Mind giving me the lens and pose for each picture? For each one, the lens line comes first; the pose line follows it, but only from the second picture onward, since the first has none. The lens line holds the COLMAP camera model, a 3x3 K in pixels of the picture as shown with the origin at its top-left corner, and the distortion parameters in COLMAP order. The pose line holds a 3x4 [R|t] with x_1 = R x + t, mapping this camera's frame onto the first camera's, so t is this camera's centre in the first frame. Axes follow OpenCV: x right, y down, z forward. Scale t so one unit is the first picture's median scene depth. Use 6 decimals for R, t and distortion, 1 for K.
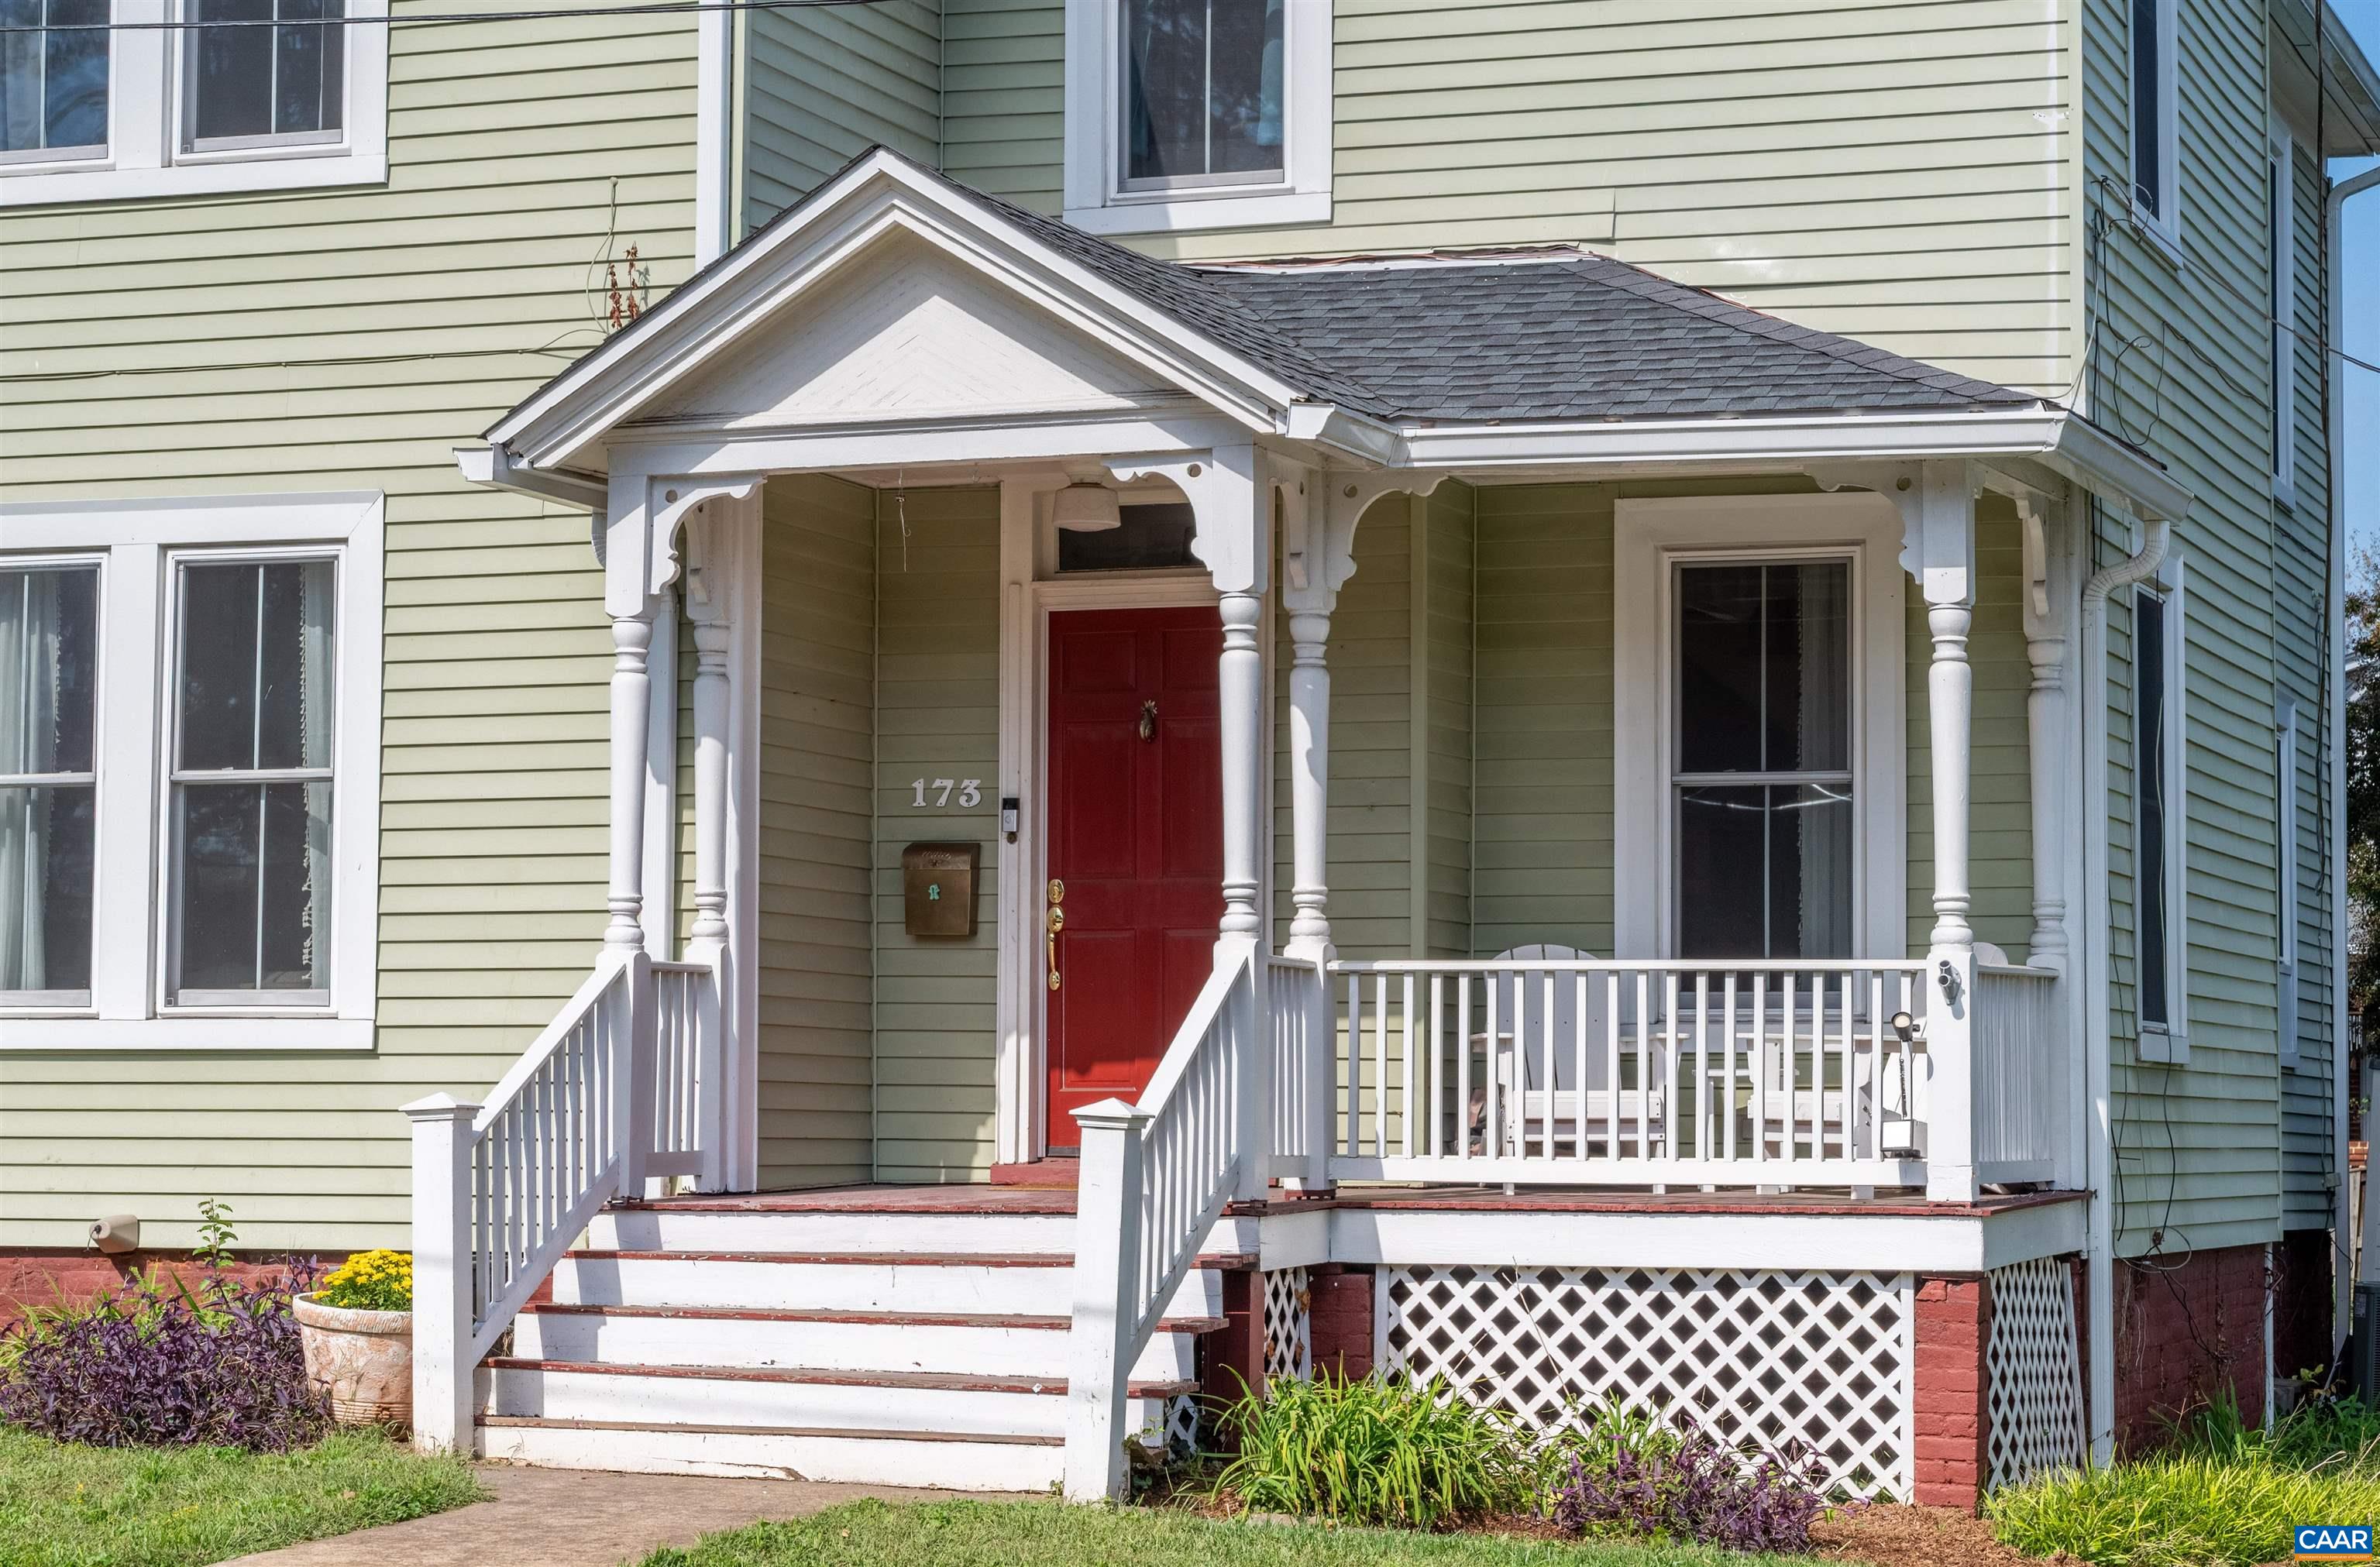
lens RADIAL K [[5246.6, 0, 1190.0], [0, 5246.6, 783.5], [0, 0, 1]] dist [0.034062, -0.221678]
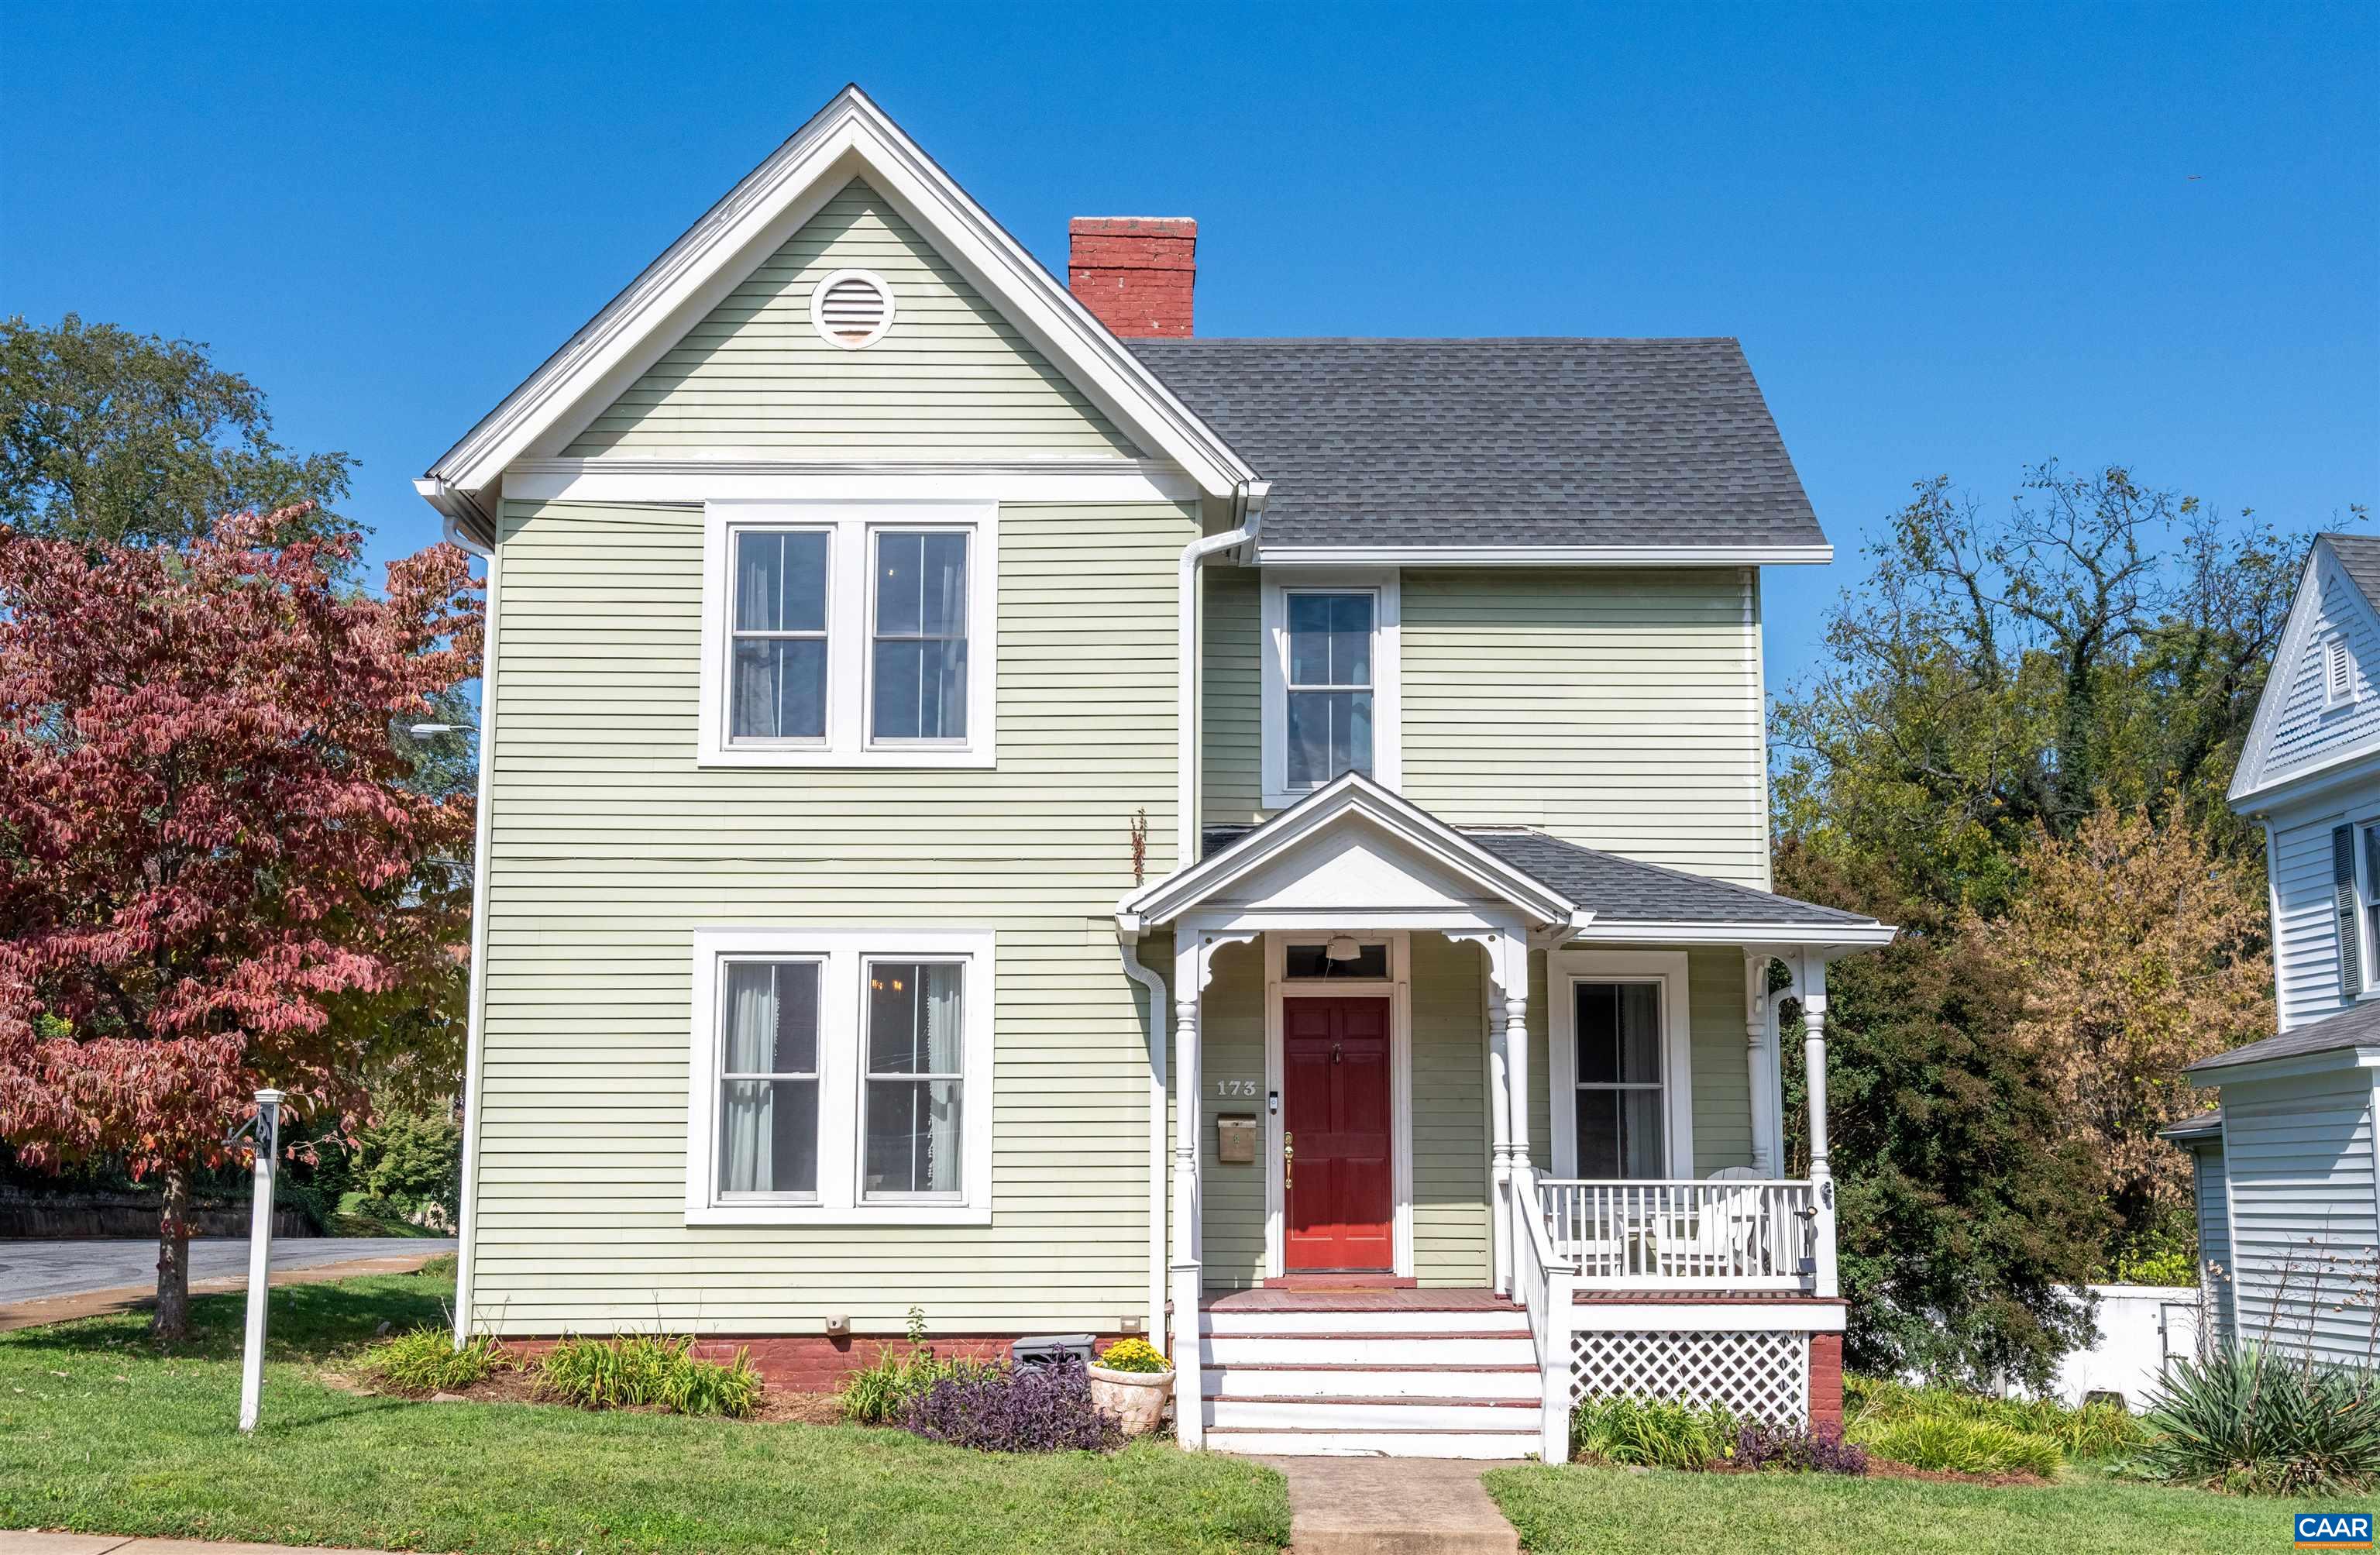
lens RADIAL K [[2509.4, 0, 1194.1], [0, 2509.4, 838.4], [0, 0, 1]] dist [0.006065, -0.002238]
pose [[0.934874, 0.044427, 0.352188, -0.414402], [-0.018493, 0.996885, -0.076664, -0.019985], [-0.354497, 0.065158, 0.932784, 0.122823]]
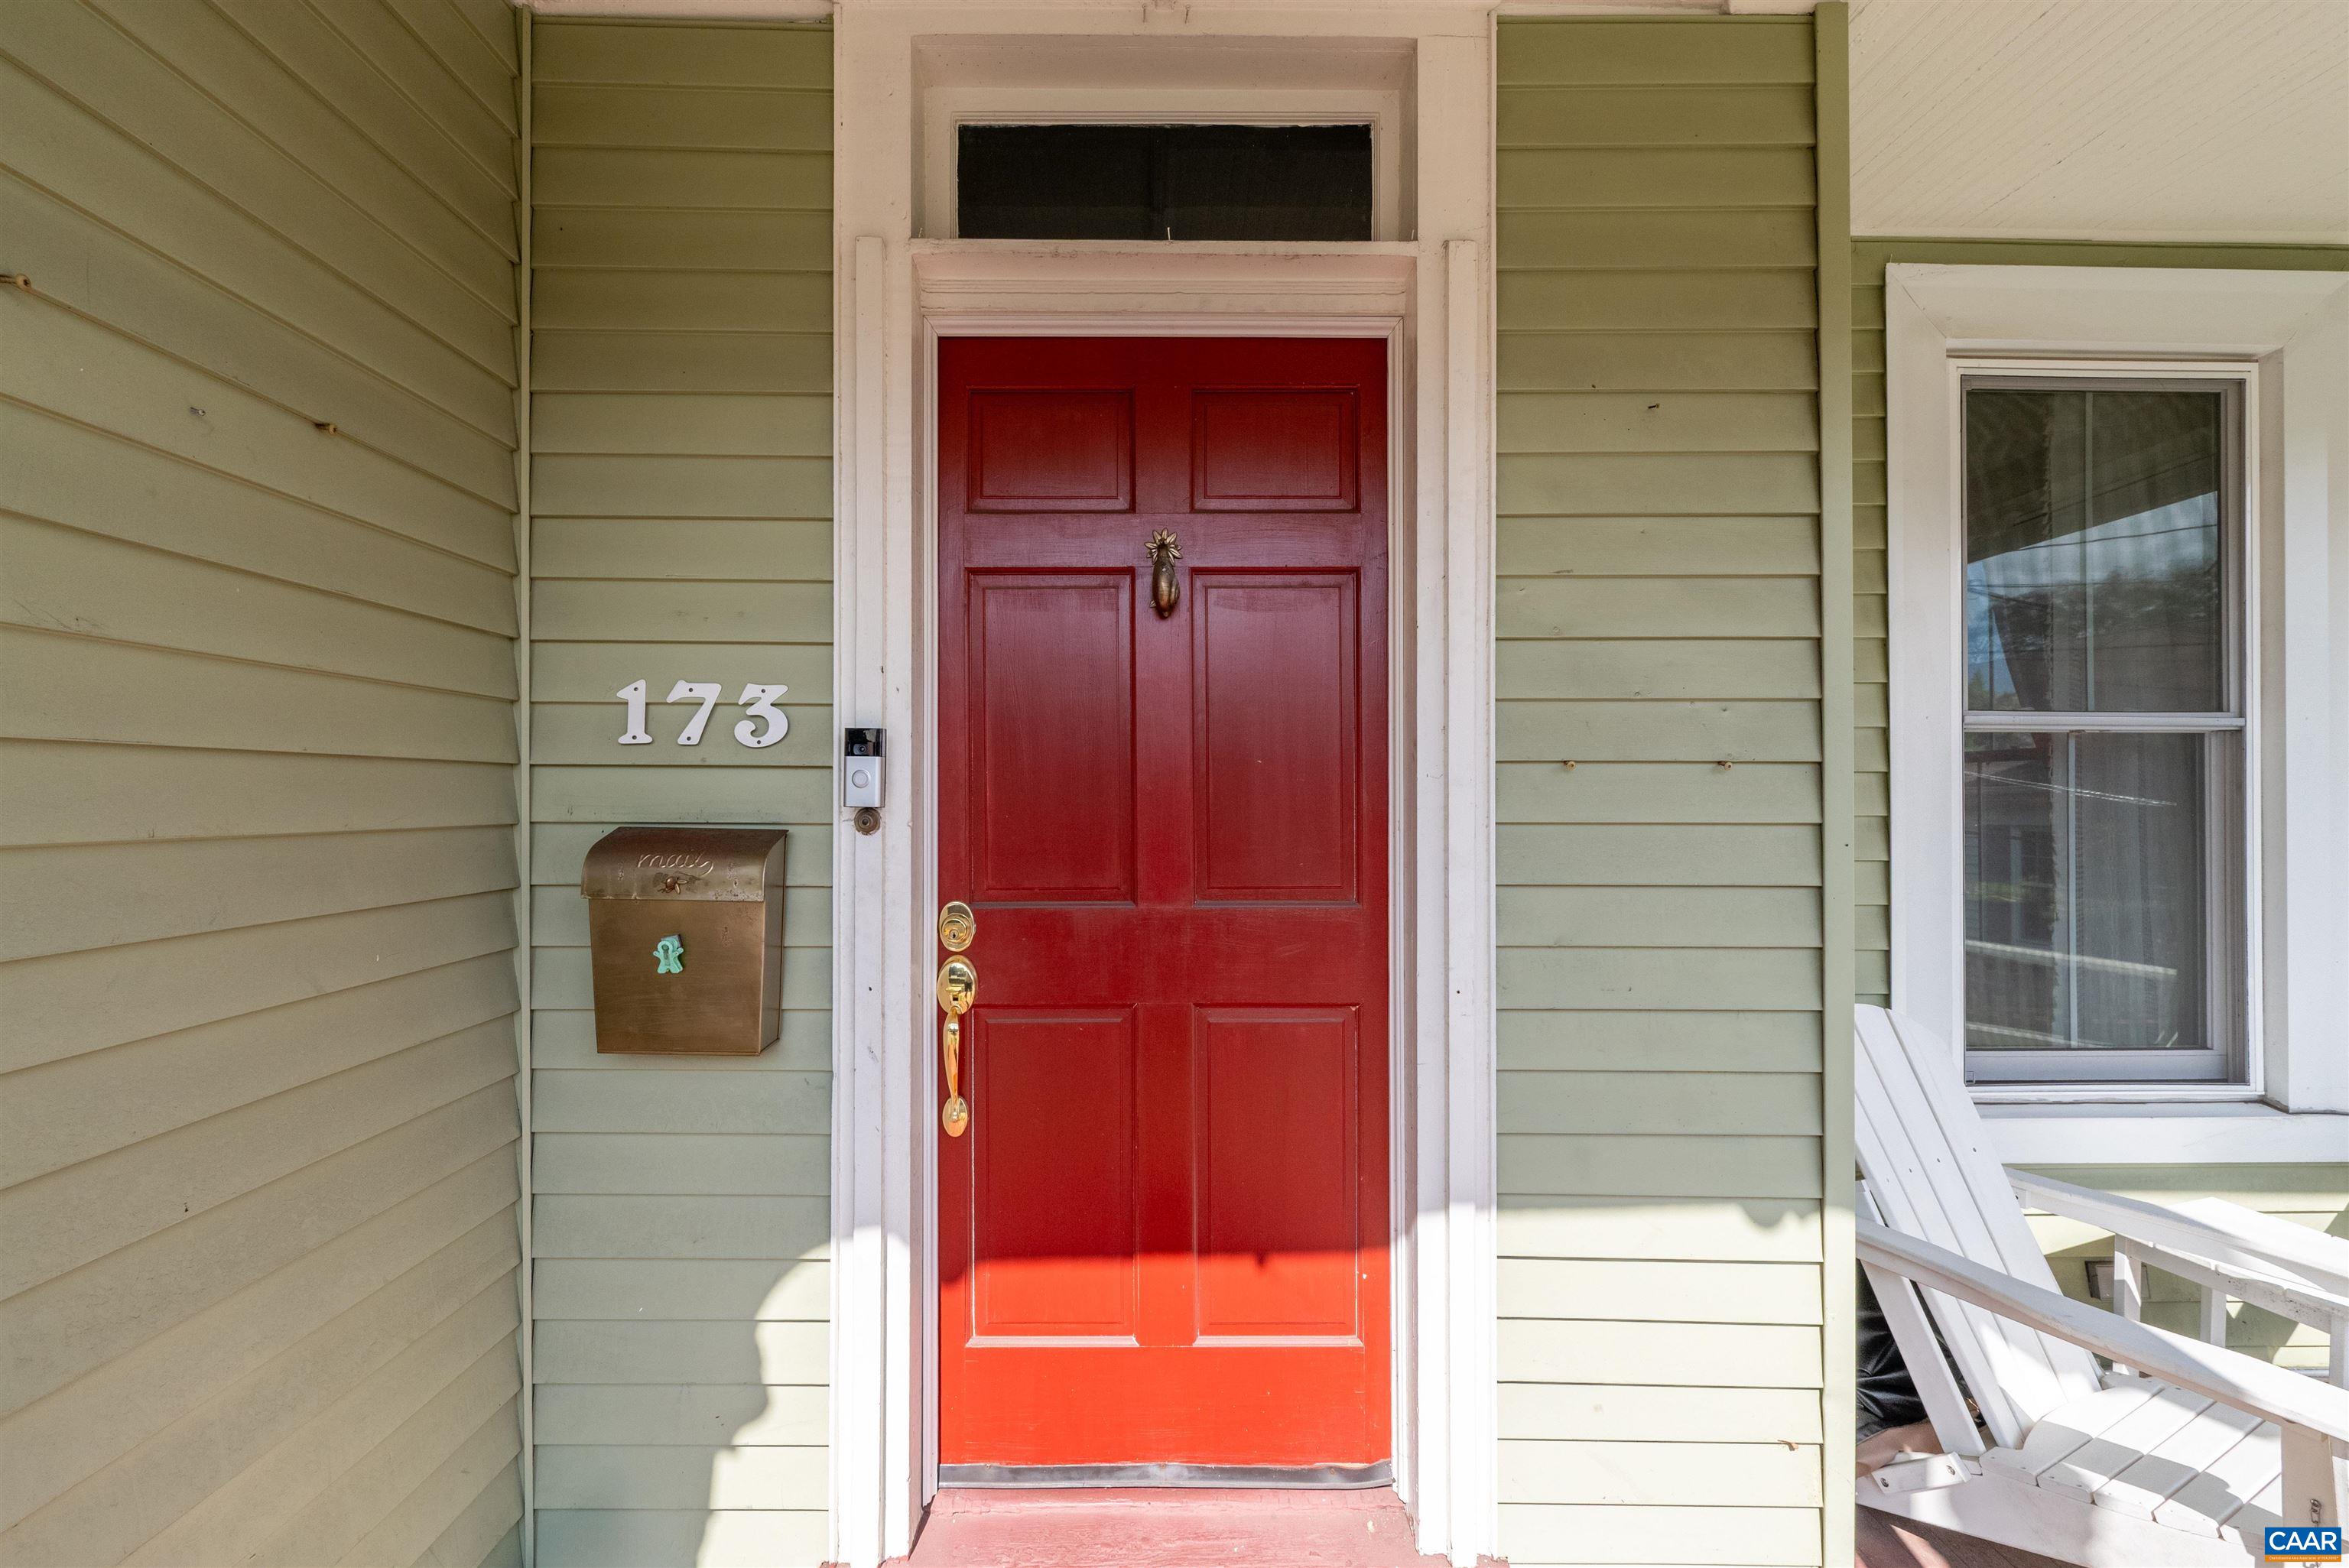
lens RADIAL K [[918.4, 0, 1130.0], [0, 918.4, 793.3], [0, 0, 1]] dist [-0.000817, -0.000047]
pose [[0.941536, -0.002224, 0.336904, -0.040321], [-0.020079, 0.997830, 0.062701, 0.003027], [-0.336313, -0.065800, 0.939449, 0.953301]]
